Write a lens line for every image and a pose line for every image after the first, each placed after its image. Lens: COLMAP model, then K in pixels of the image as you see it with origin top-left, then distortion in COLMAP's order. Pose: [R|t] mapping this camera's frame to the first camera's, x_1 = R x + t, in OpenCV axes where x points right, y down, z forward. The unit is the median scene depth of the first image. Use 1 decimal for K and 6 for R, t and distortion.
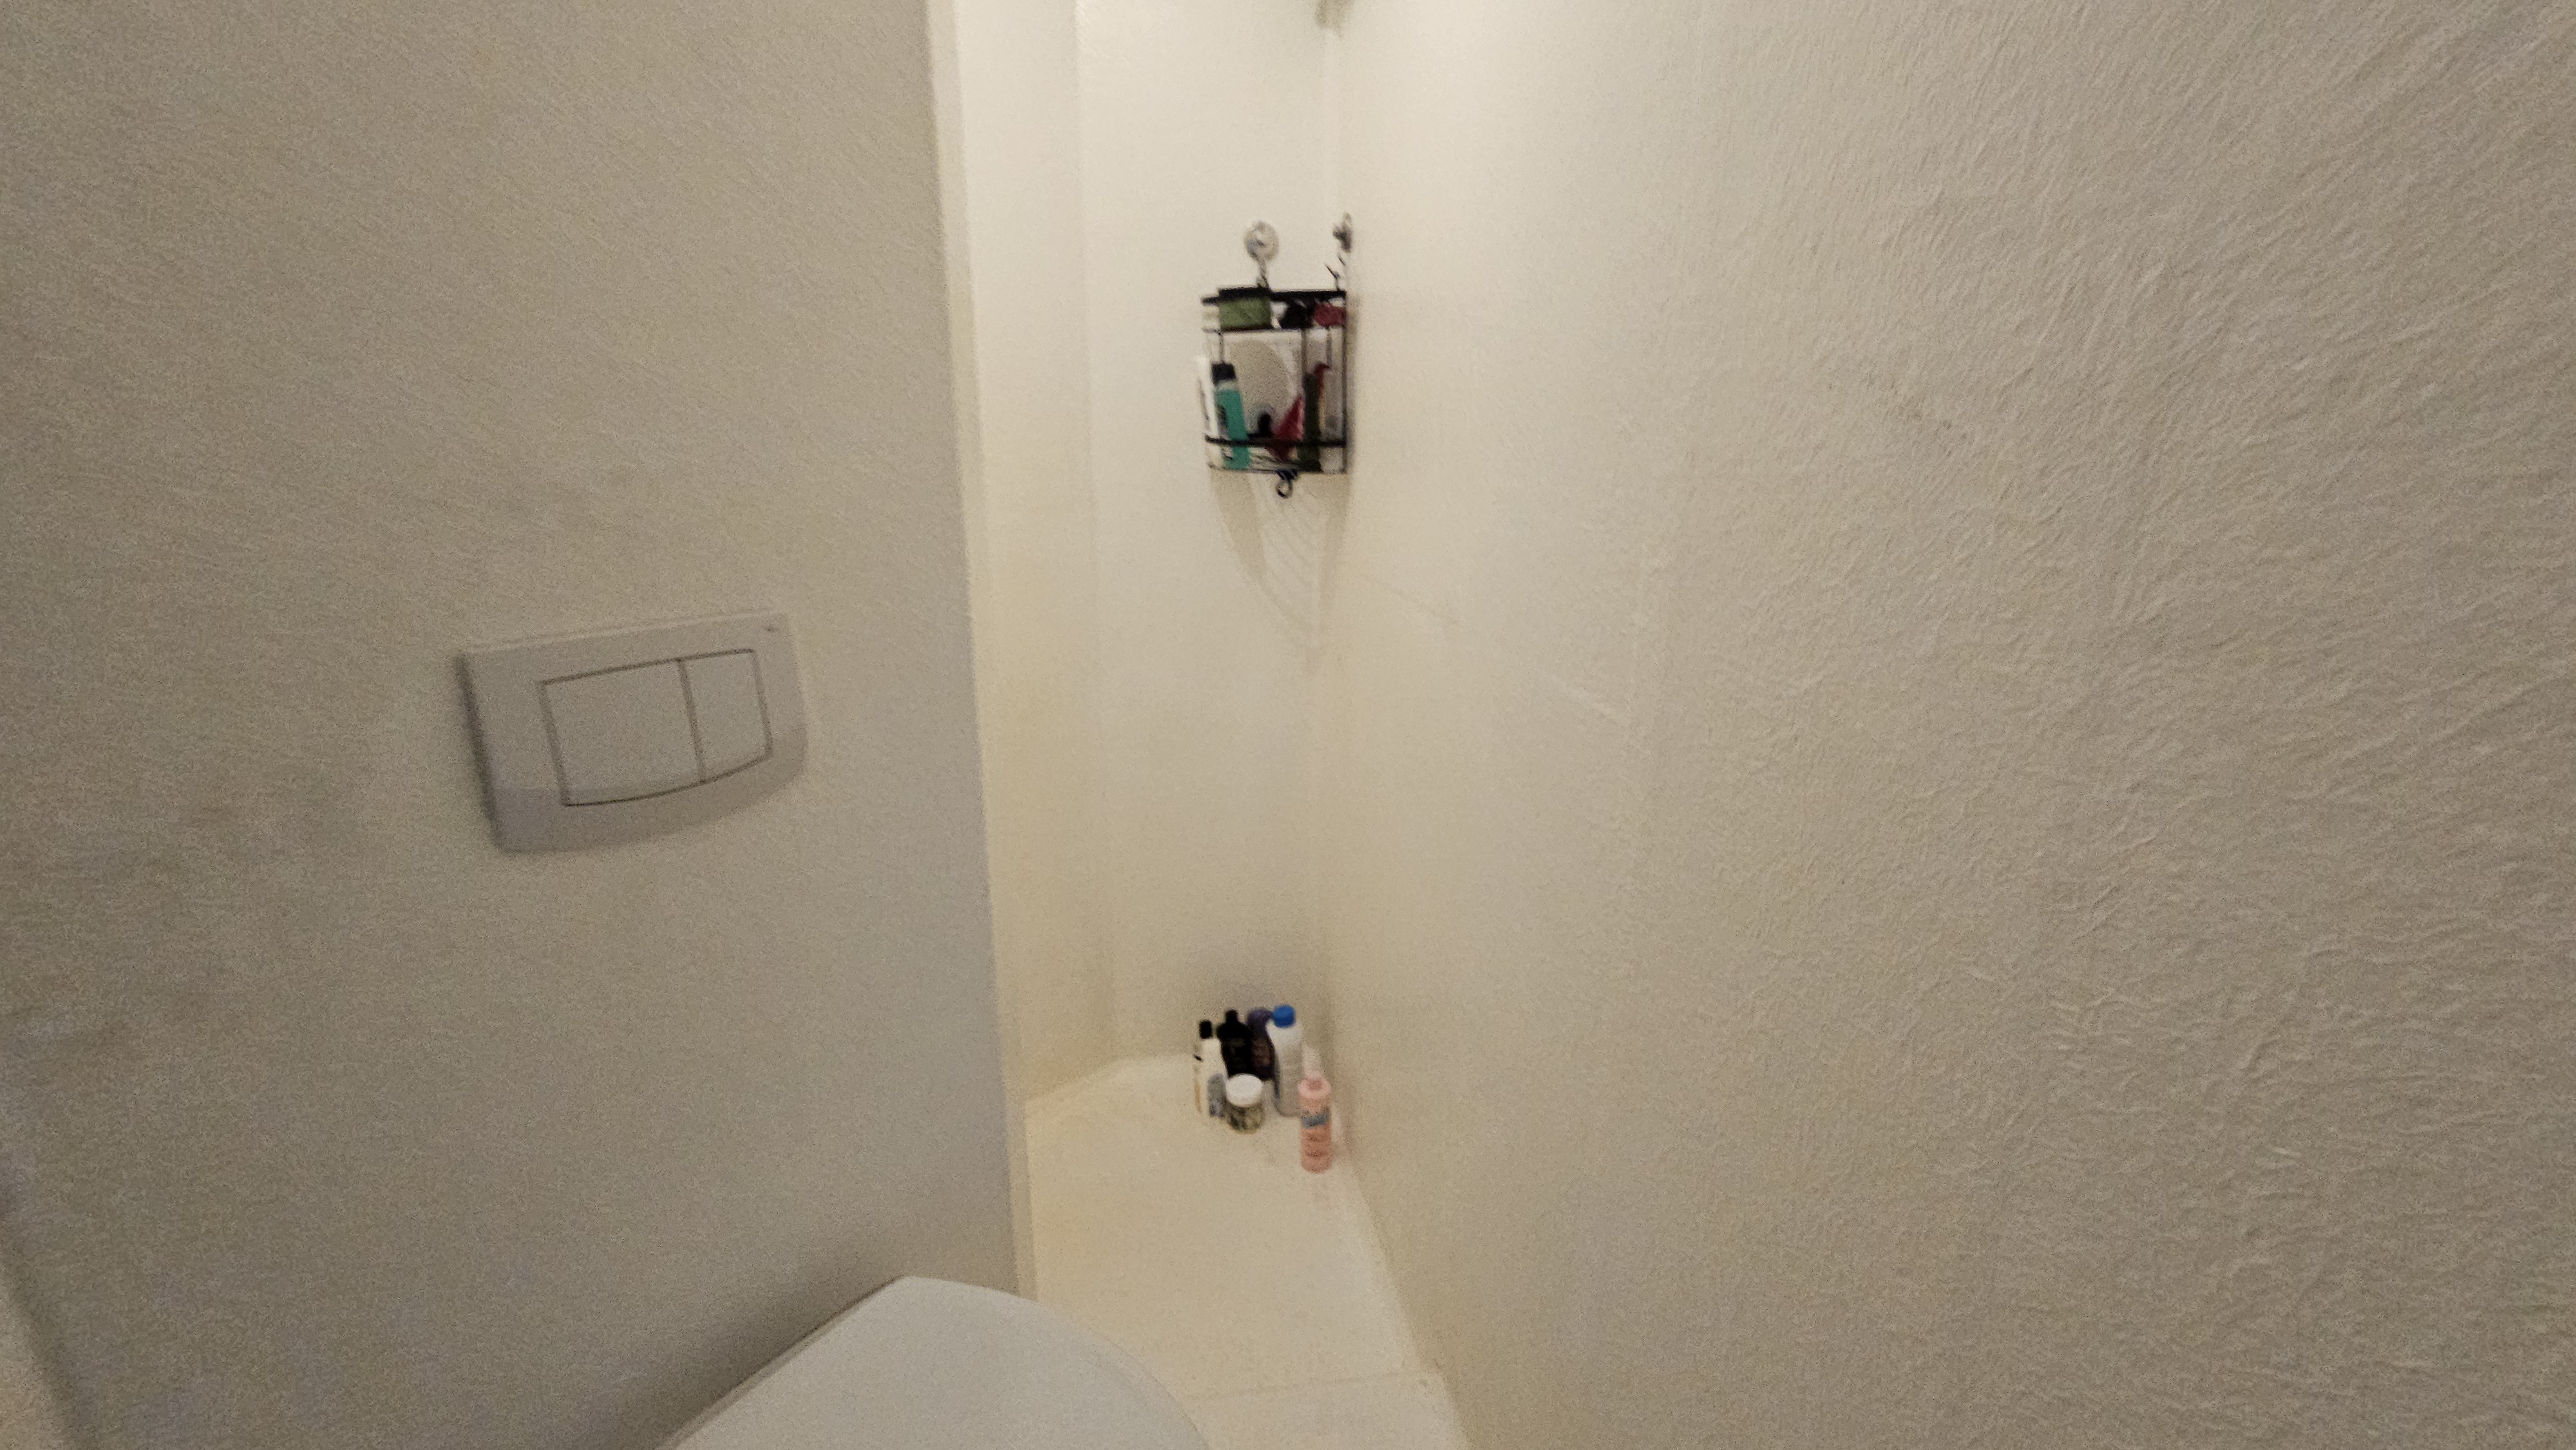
lens RADIAL K [[1067.2, 0, 1288.3], [0, 1067.2, 734.8], [0, 0, 1]] dist [-0.001579, 0.000121]
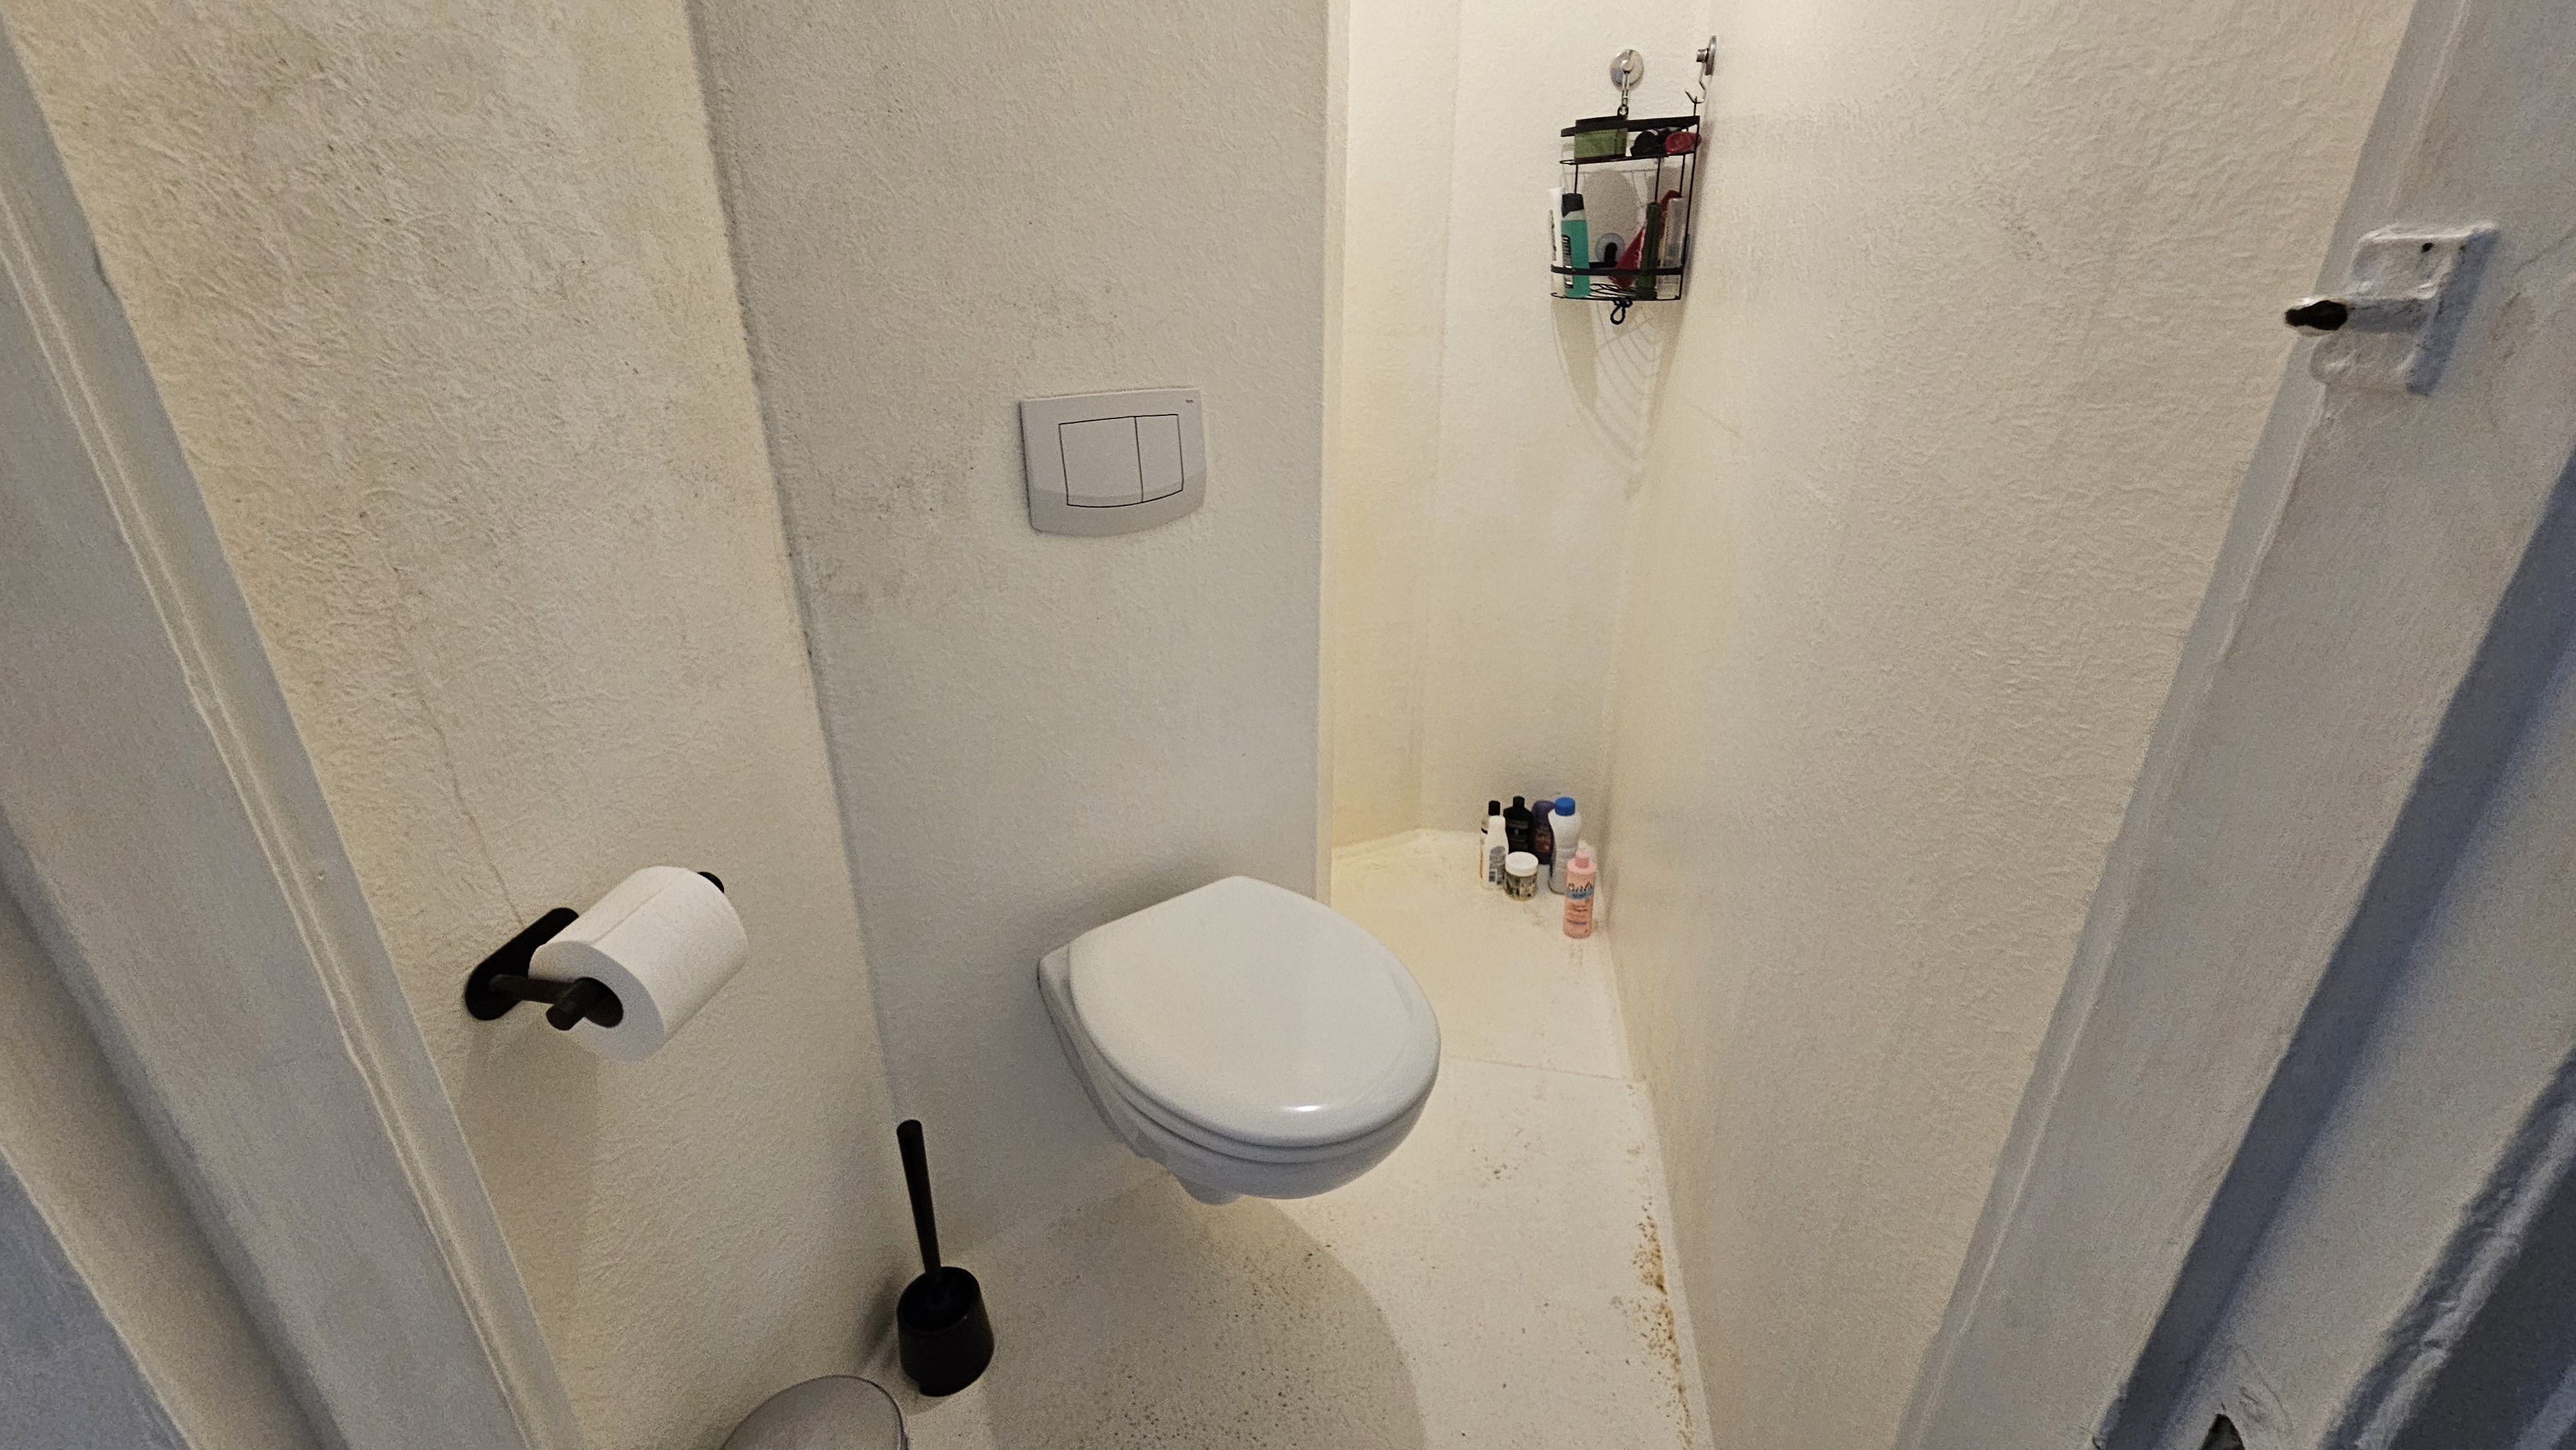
lens RADIAL K [[1067.2, 0, 1288.3], [0, 1067.2, 734.8], [0, 0, 1]] dist [-0.001579, 0.000121]
pose [[0.944250, 0.123868, -0.305038, 0.060891], [-0.081797, 0.985737, 0.147077, 0.053160], [0.318905, -0.113926, 0.940915, -0.161192]]
